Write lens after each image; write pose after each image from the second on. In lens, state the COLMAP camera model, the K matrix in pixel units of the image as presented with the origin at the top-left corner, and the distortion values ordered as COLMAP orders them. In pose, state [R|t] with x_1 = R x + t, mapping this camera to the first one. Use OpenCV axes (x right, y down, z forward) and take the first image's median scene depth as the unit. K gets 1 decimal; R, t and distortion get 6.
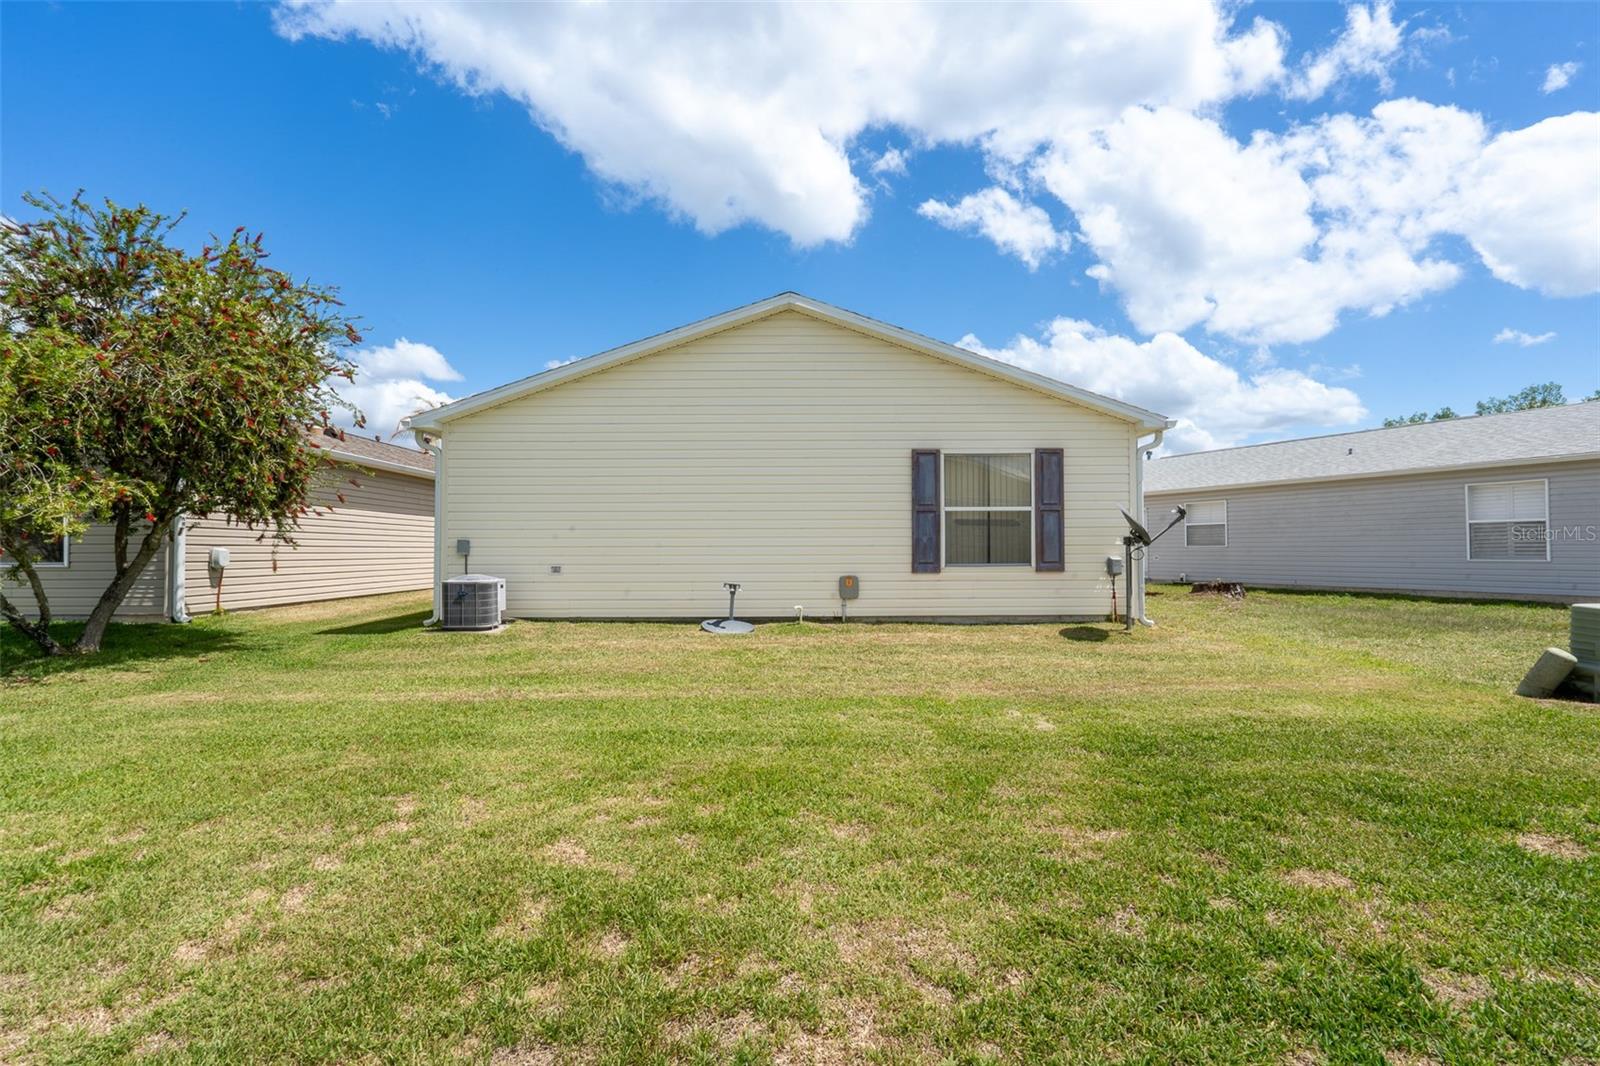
lens RADIAL K [[694.8, 0, 800.0], [0, 694.8, 533.0], [0, 0, 1]] dist [-0.002942, -0.000121]
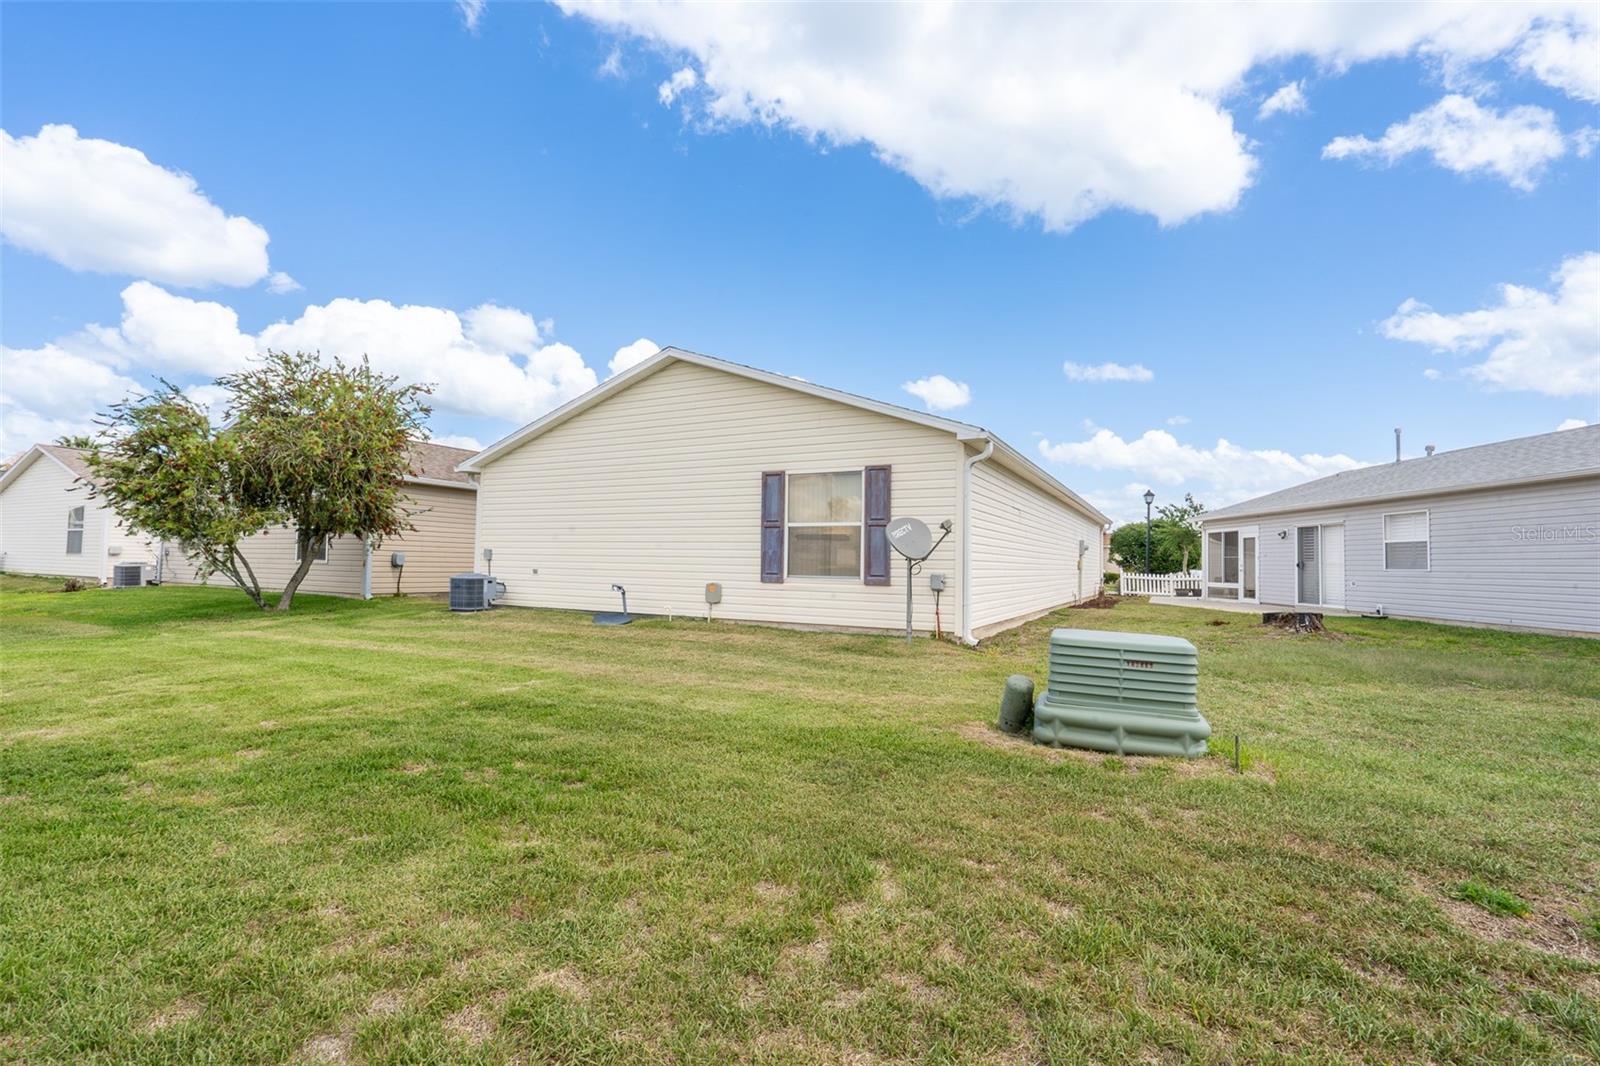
lens RADIAL K [[701.9, 0, 800.0], [0, 701.9, 533.0], [0, 0, 1]] dist [-0.002013, -0.000361]
pose [[0.889240, -0.000888, -0.457441, 0.732540], [-0.008283, 0.999803, -0.018043, -0.001480], [0.457367, 0.019834, 0.889057, 0.024654]]
